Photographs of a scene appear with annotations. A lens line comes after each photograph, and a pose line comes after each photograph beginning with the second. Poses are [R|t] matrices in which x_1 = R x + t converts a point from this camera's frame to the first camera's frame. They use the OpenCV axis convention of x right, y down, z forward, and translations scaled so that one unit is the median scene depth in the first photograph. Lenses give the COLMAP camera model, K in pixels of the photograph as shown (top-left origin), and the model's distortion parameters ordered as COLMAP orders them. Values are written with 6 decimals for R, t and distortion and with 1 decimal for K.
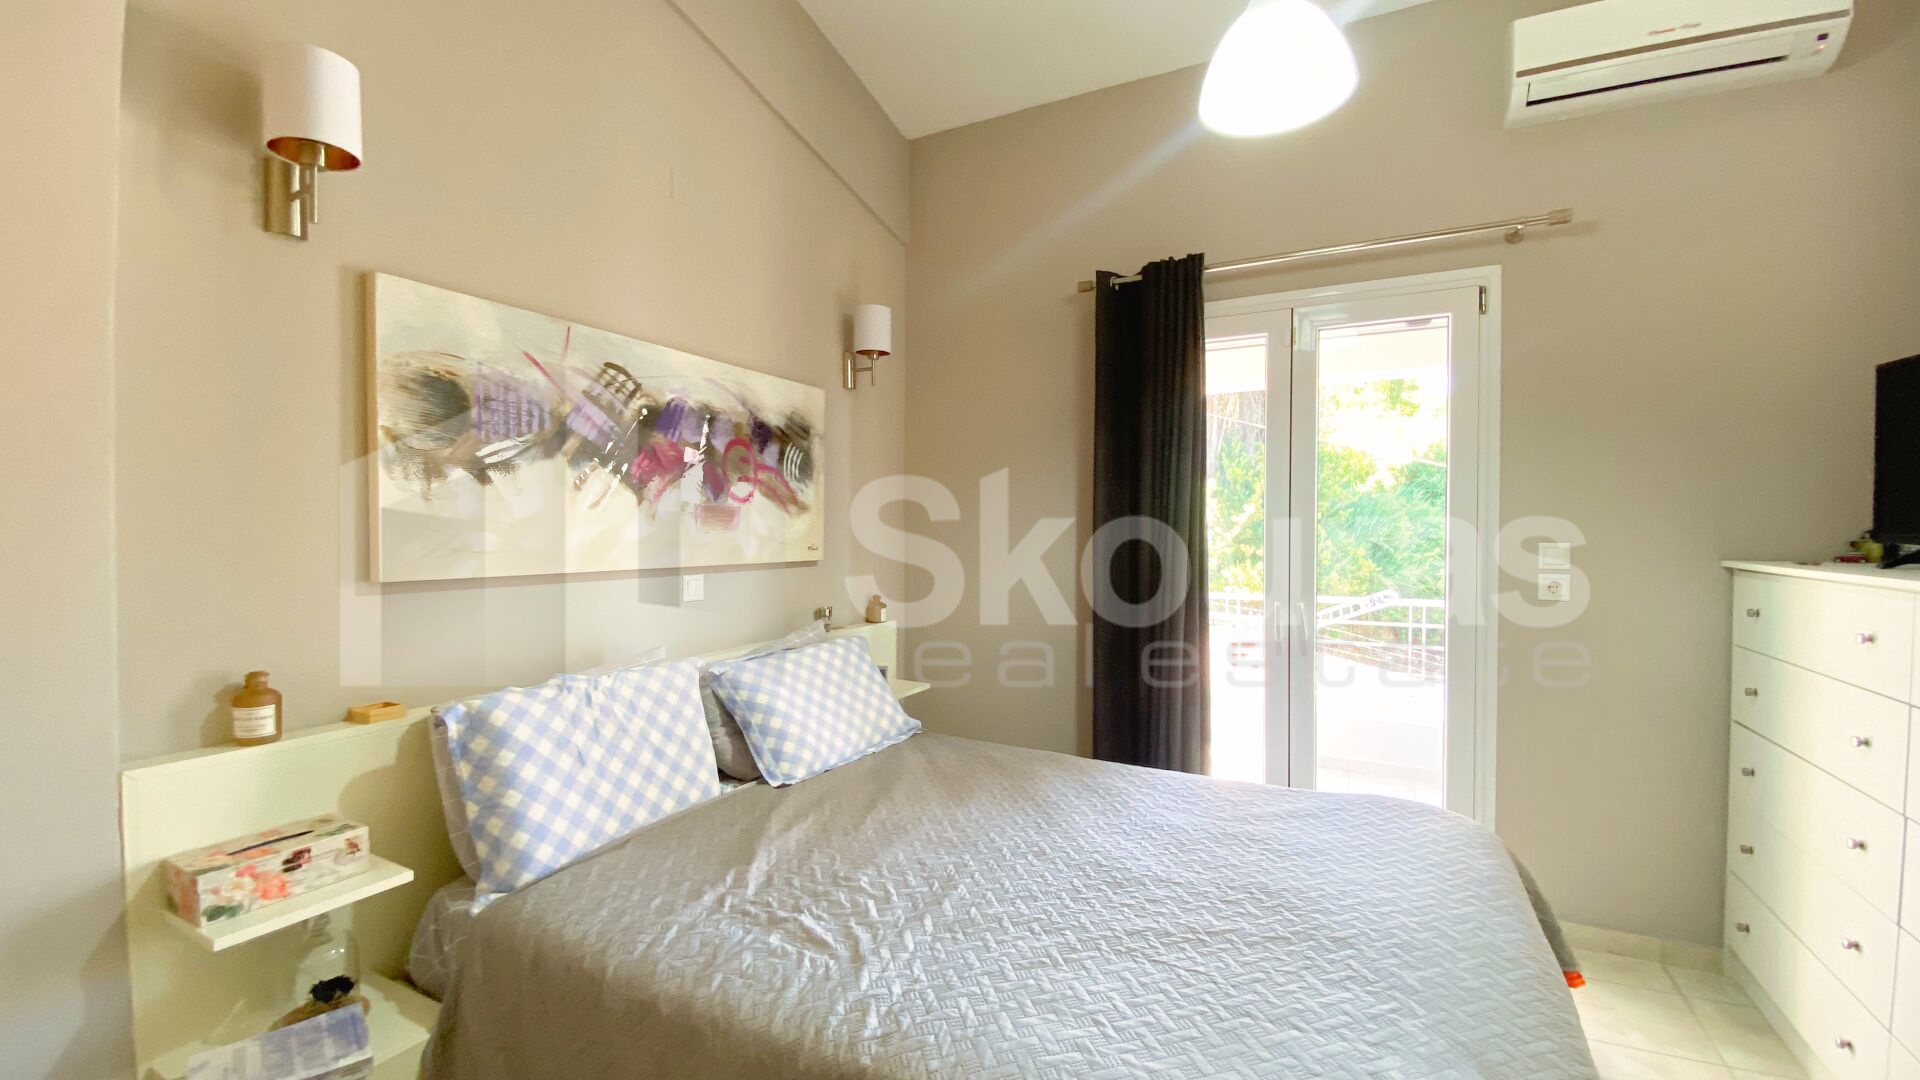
lens RADIAL K [[788.6, 0, 960.0], [0, 788.6, 540.0], [0, 0, 1]] dist [0.016234, -0.016938]
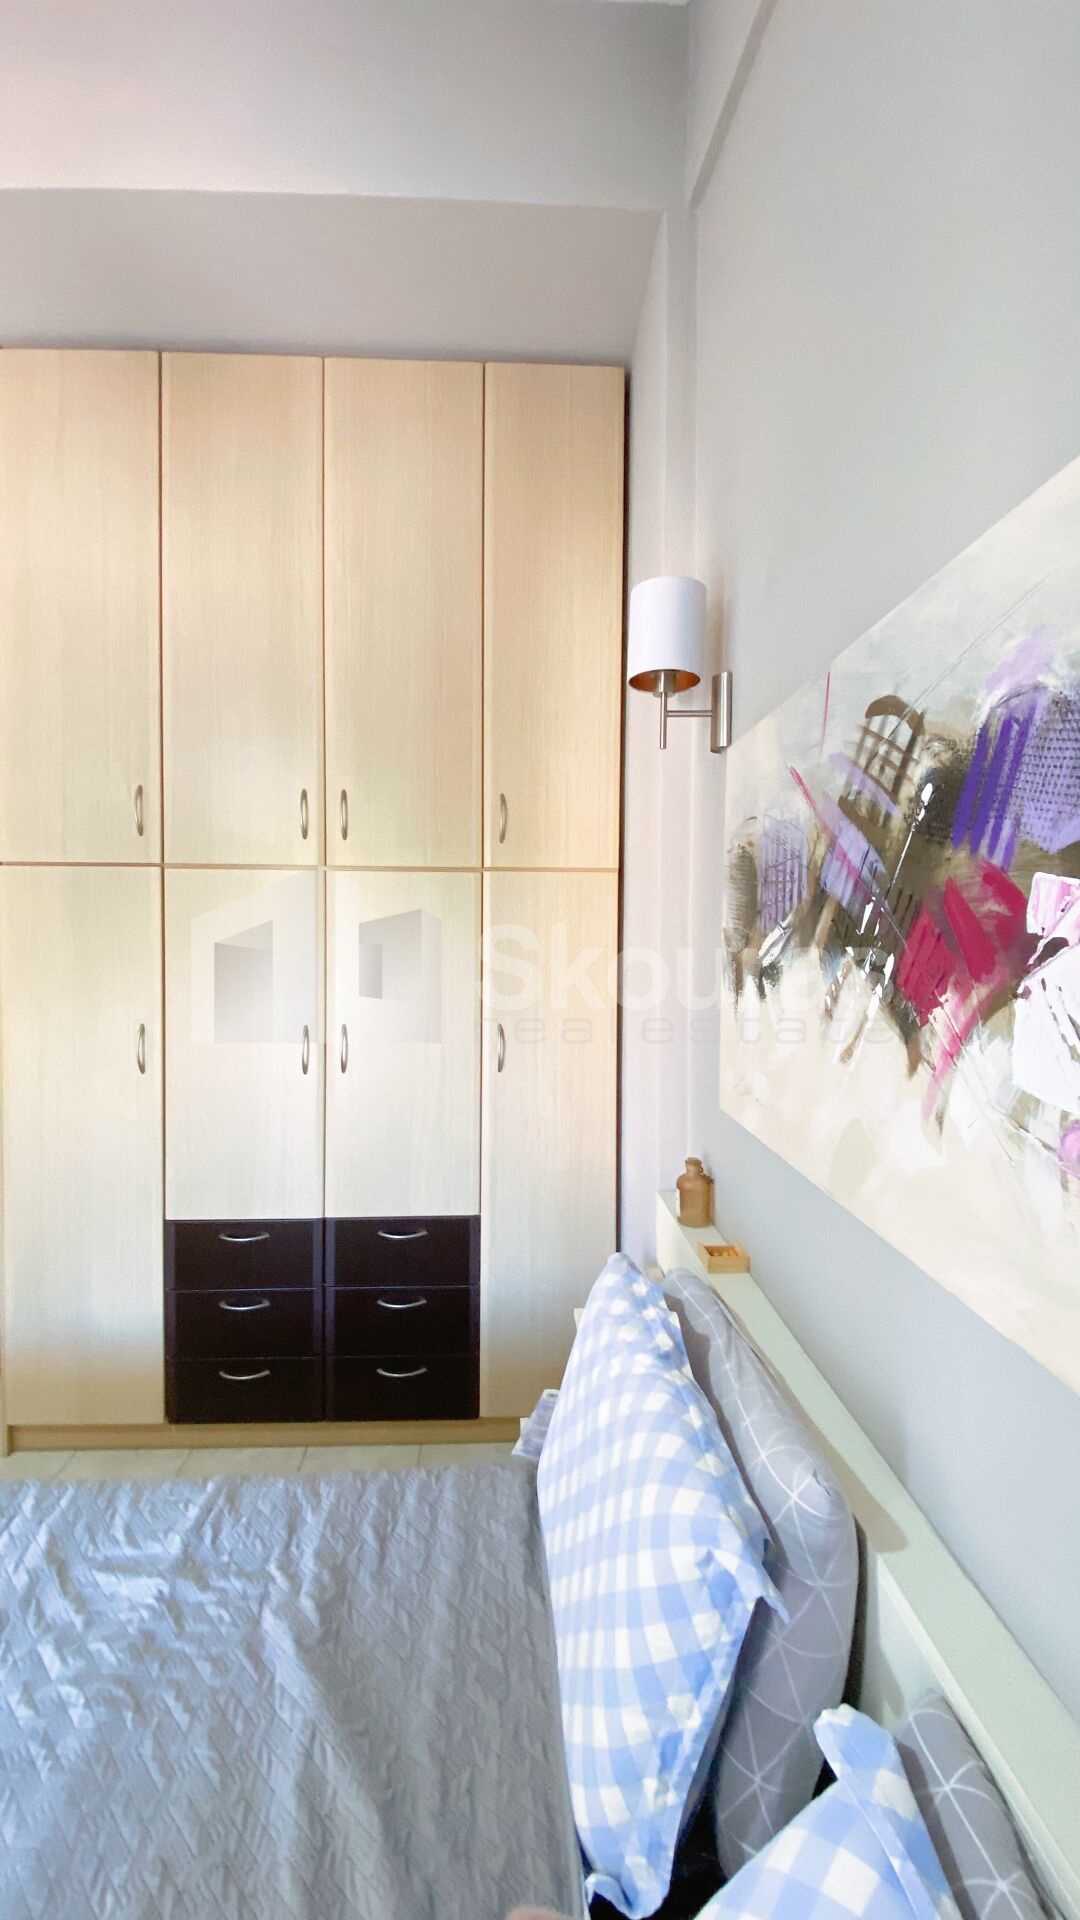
lens RADIAL K [[788.6, 0, 540.0], [0, 788.6, 960.0], [0, 0, 1]] dist [0.016234, -0.016938]
pose [[-0.863634, 0.007351, -0.504066, -0.102350], [-0.015517, 0.999032, 0.041154, -0.113111], [0.503881, 0.043364, -0.862684, 1.305586]]
